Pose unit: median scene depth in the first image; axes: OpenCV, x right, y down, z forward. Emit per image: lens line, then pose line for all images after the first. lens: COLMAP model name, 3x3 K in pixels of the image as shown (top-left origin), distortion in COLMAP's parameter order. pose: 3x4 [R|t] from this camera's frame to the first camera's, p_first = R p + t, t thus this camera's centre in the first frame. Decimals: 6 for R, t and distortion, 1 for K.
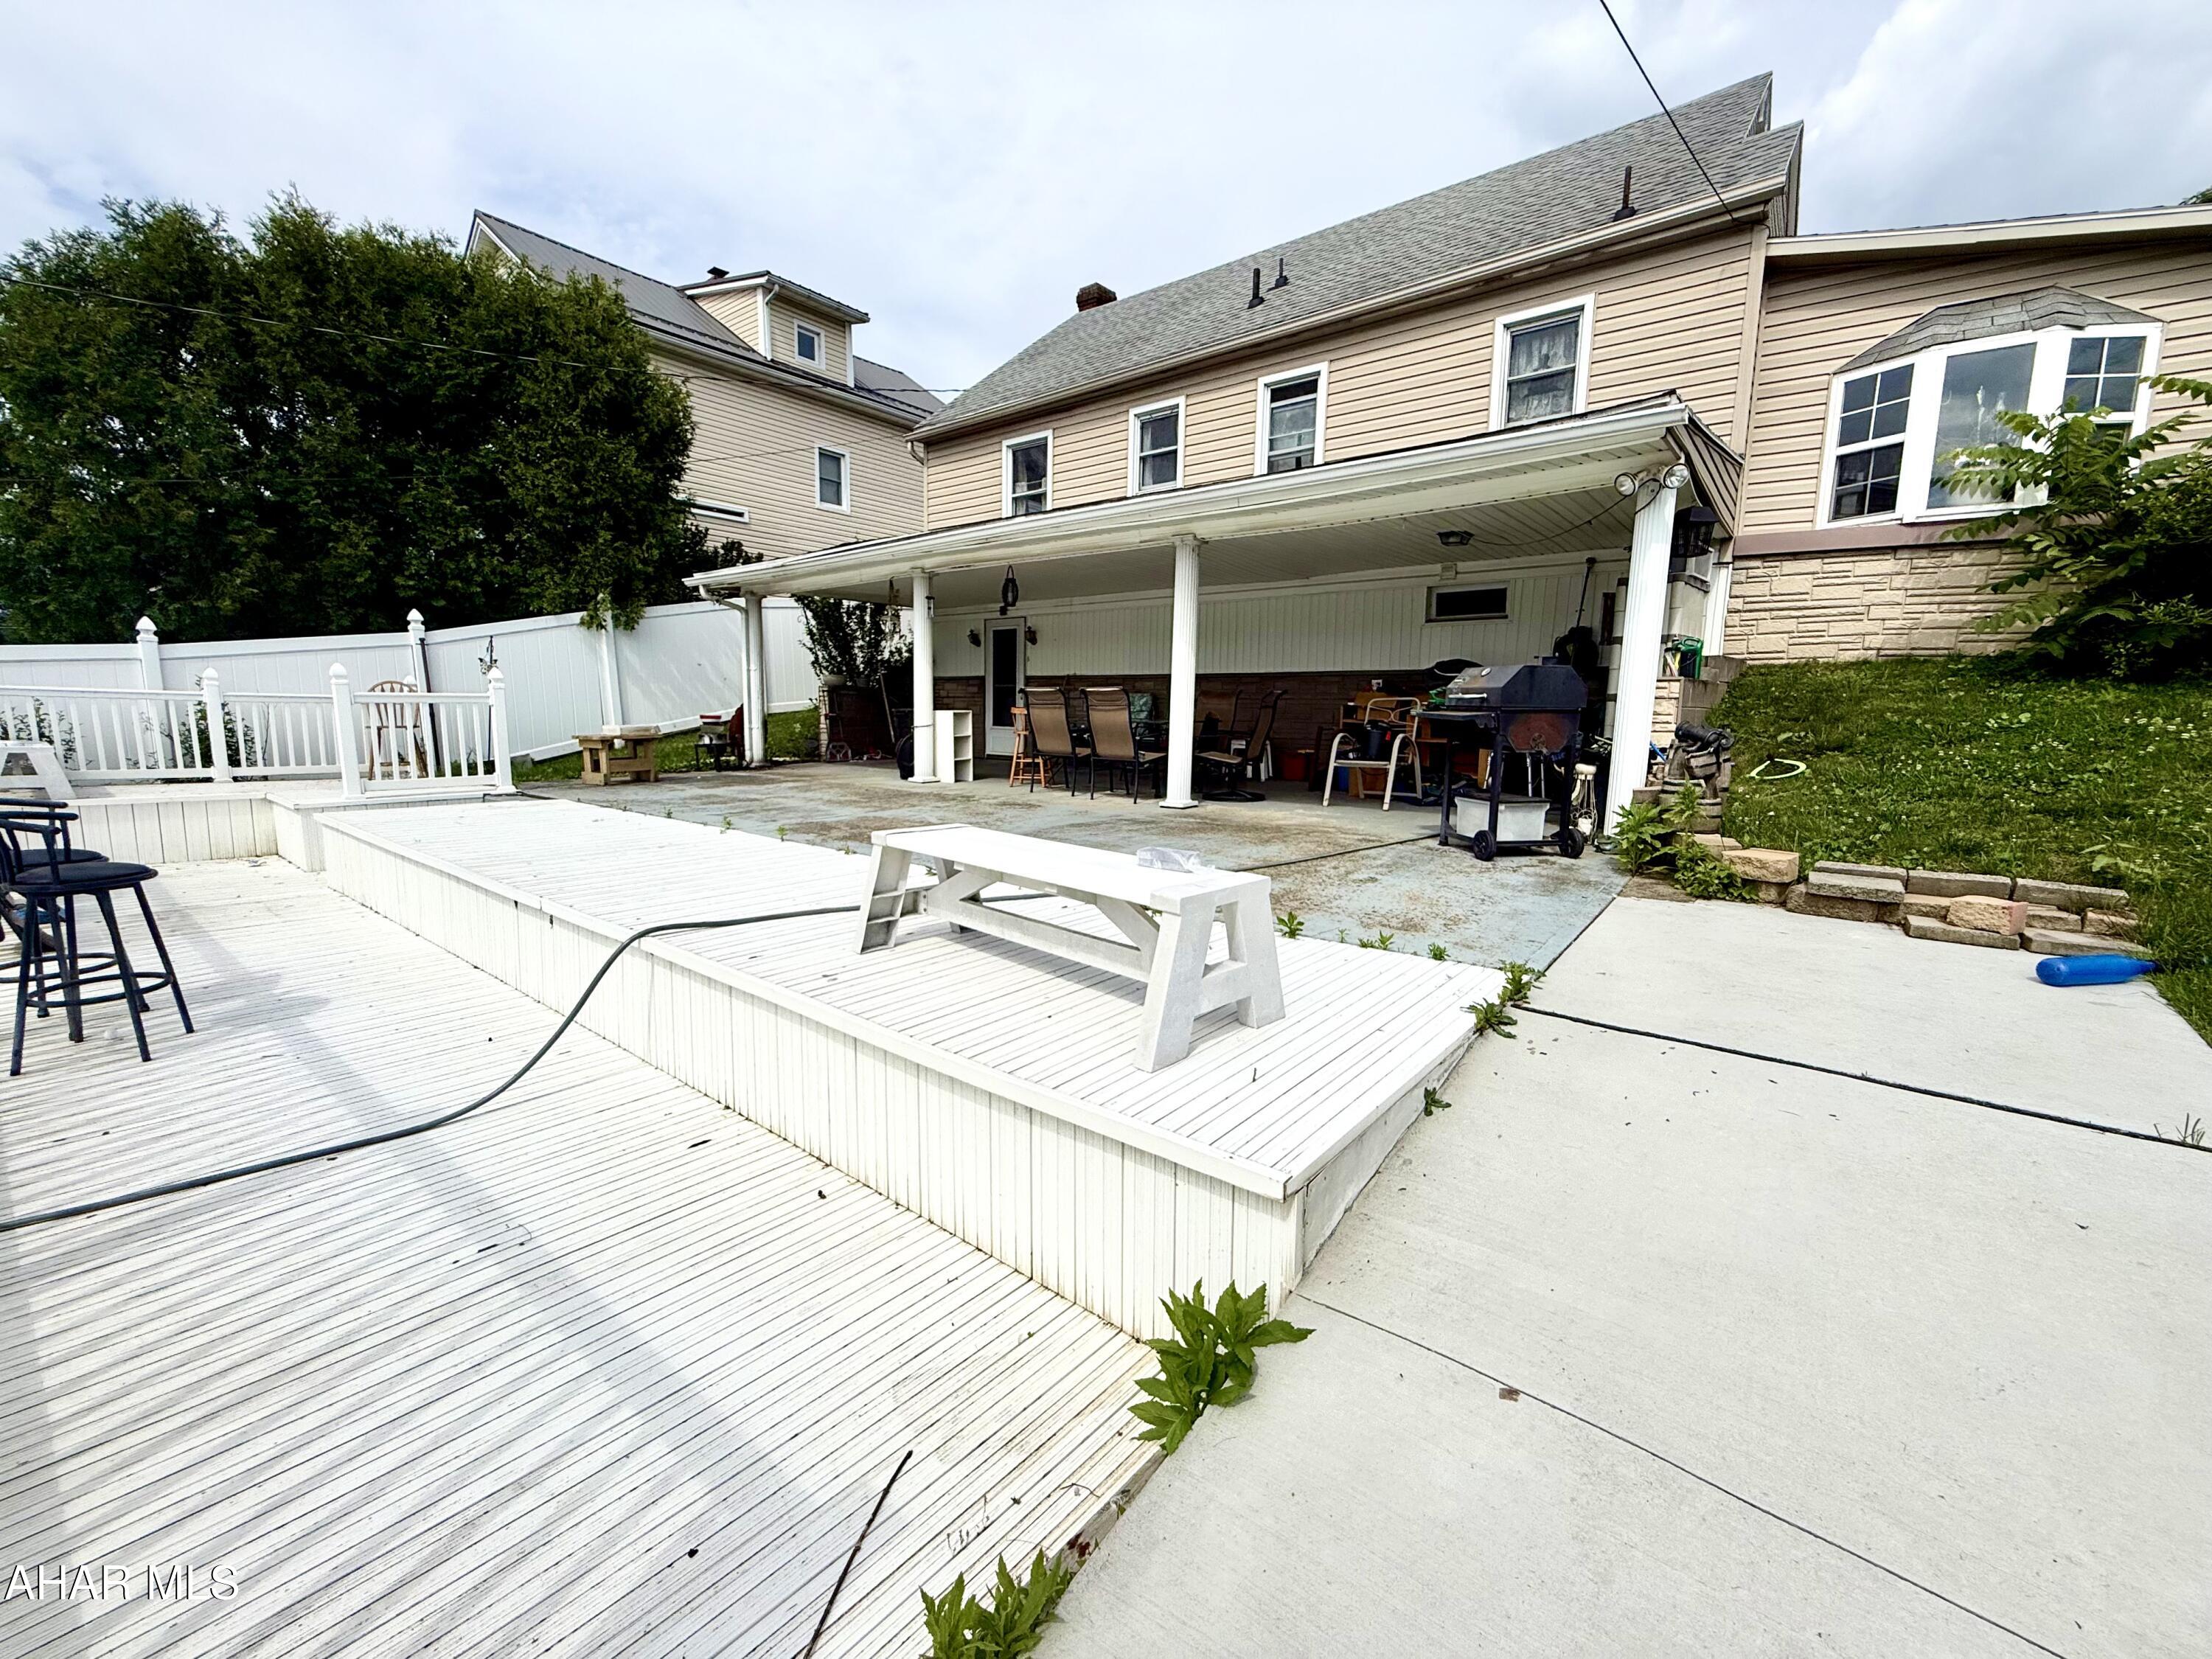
lens RADIAL K [[891.3, 0, 1114.0], [0, 891.3, 843.8], [0, 0, 1]] dist [0.006149, -0.000801]
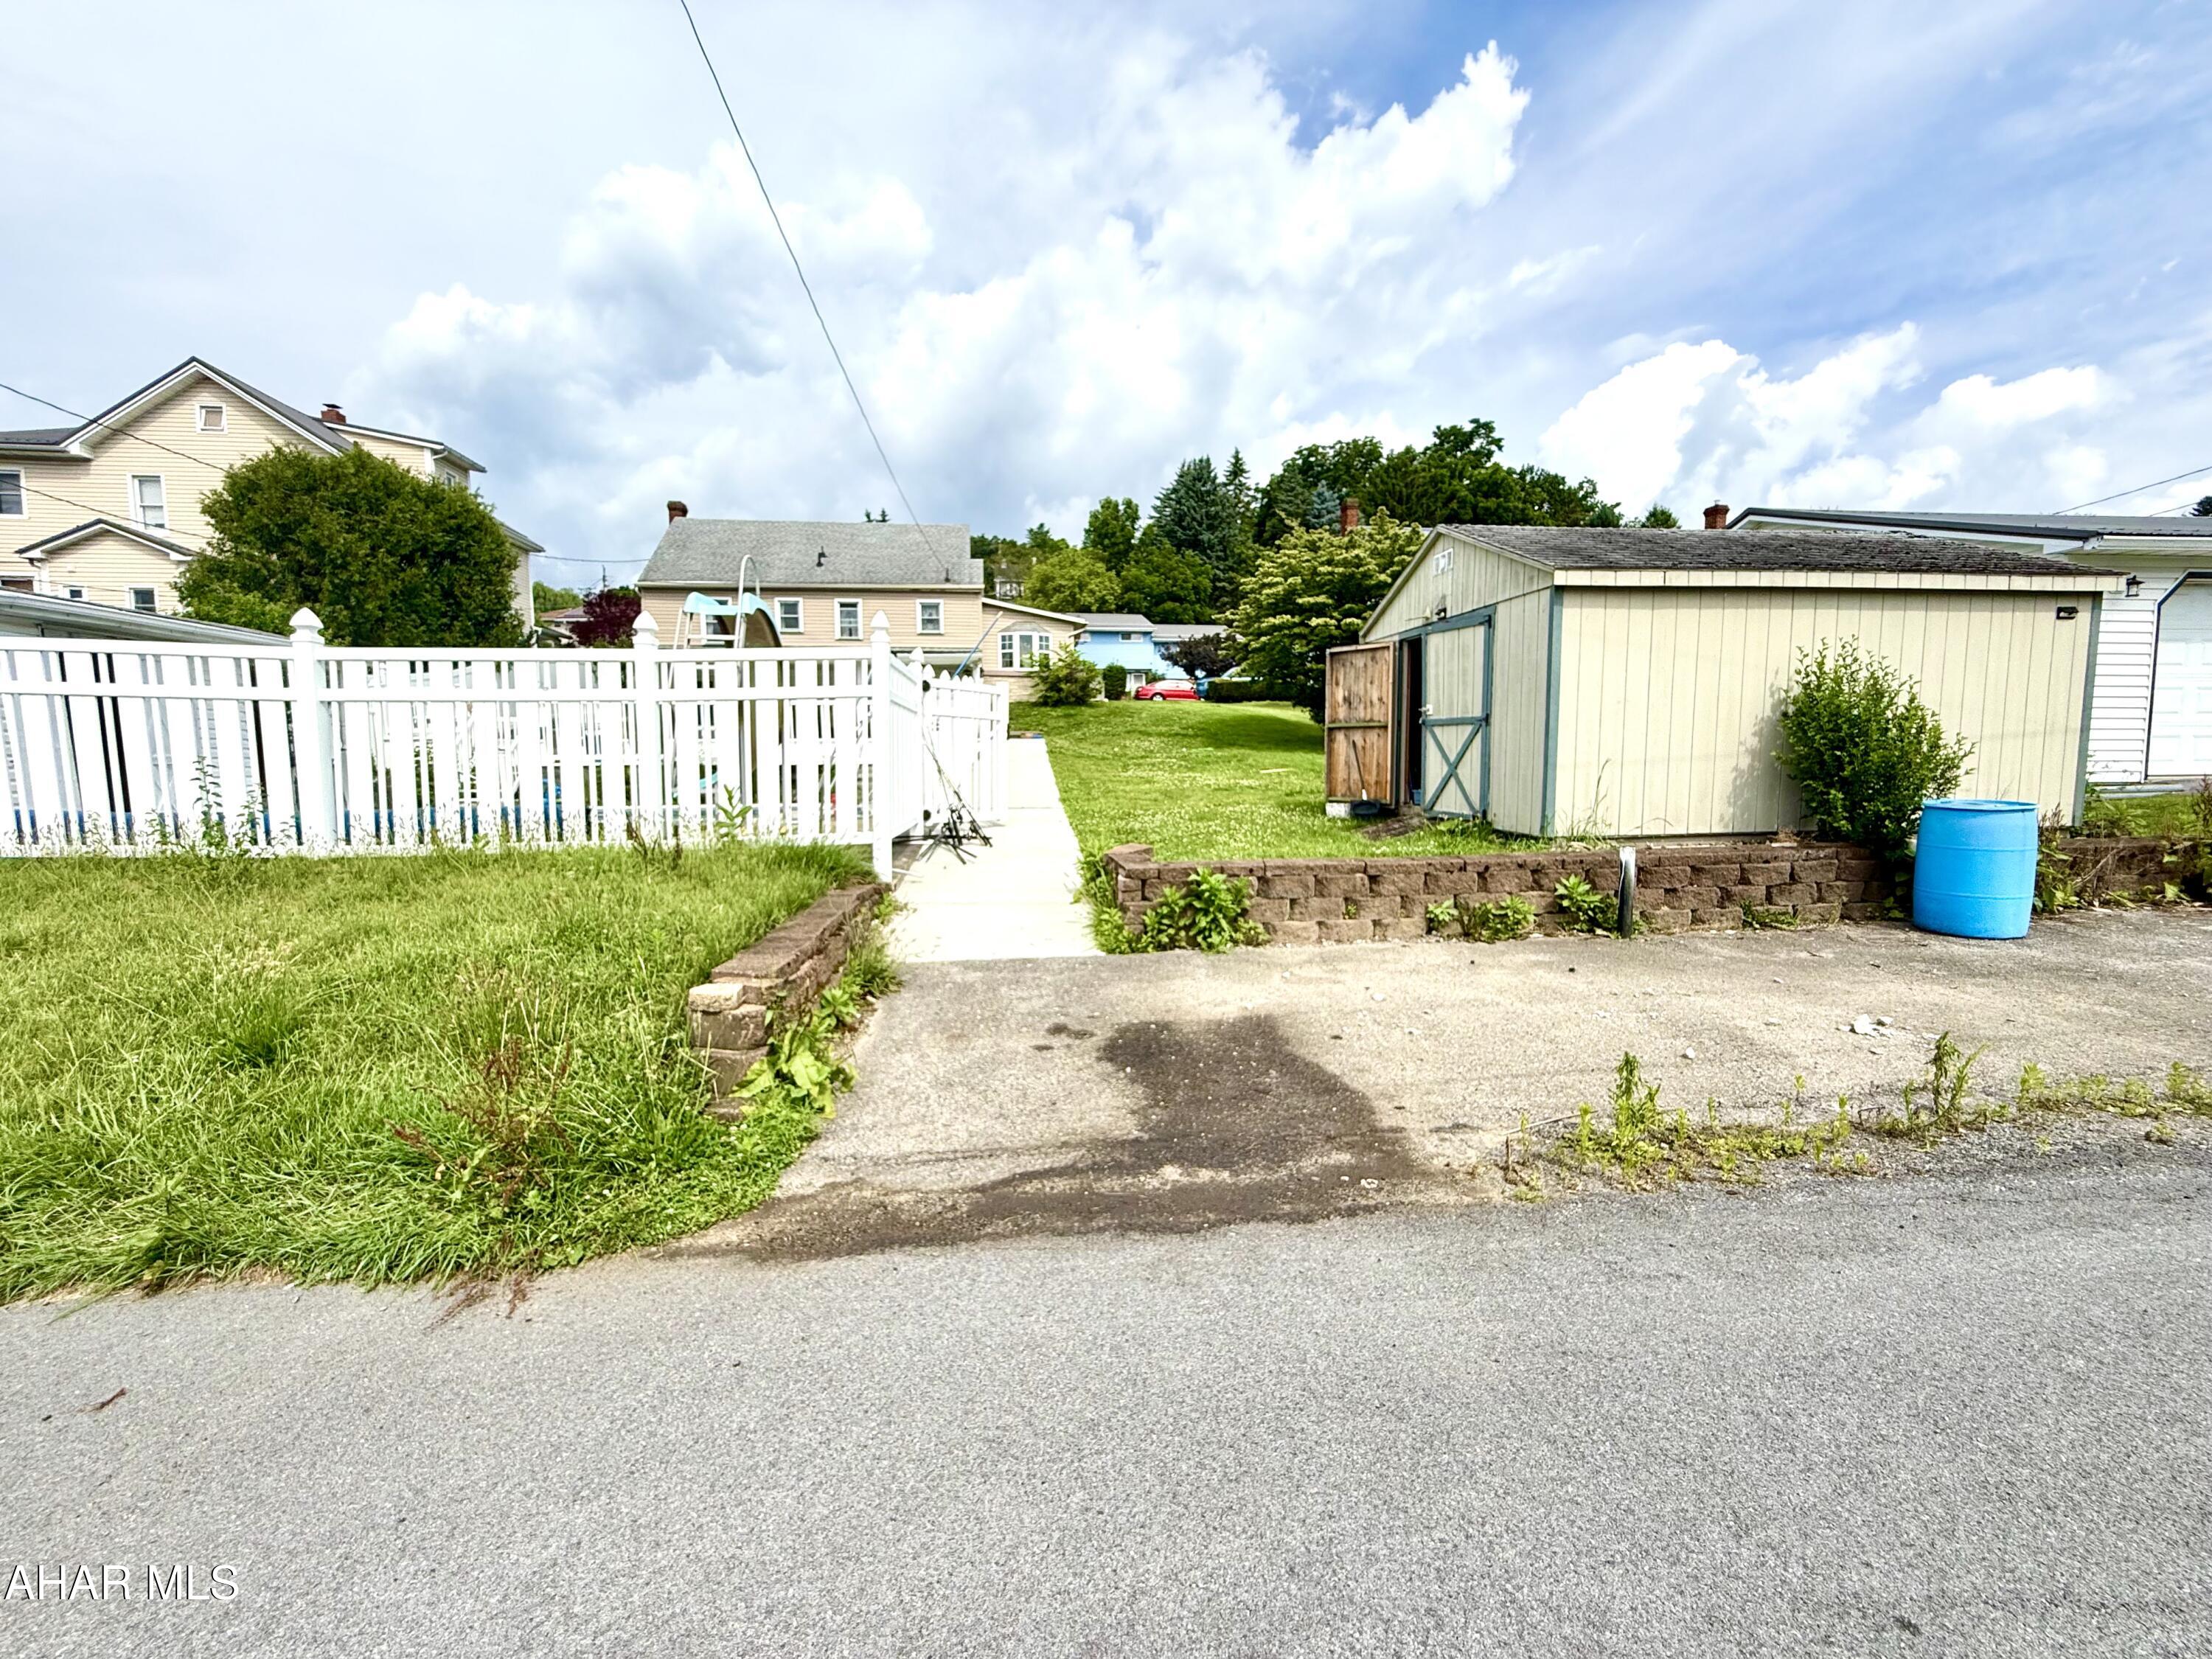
lens RADIAL K [[891.3, 0, 1105.9], [0, 891.3, 822.4], [0, 0, 1]] dist [0.006149, -0.000801]
pose [[0.693100, -0.073503, 0.717084, -1.871594], [0.121359, 0.992487, -0.015568, 0.466841], [-0.710552, 0.097815, 0.696813, -2.139703]]
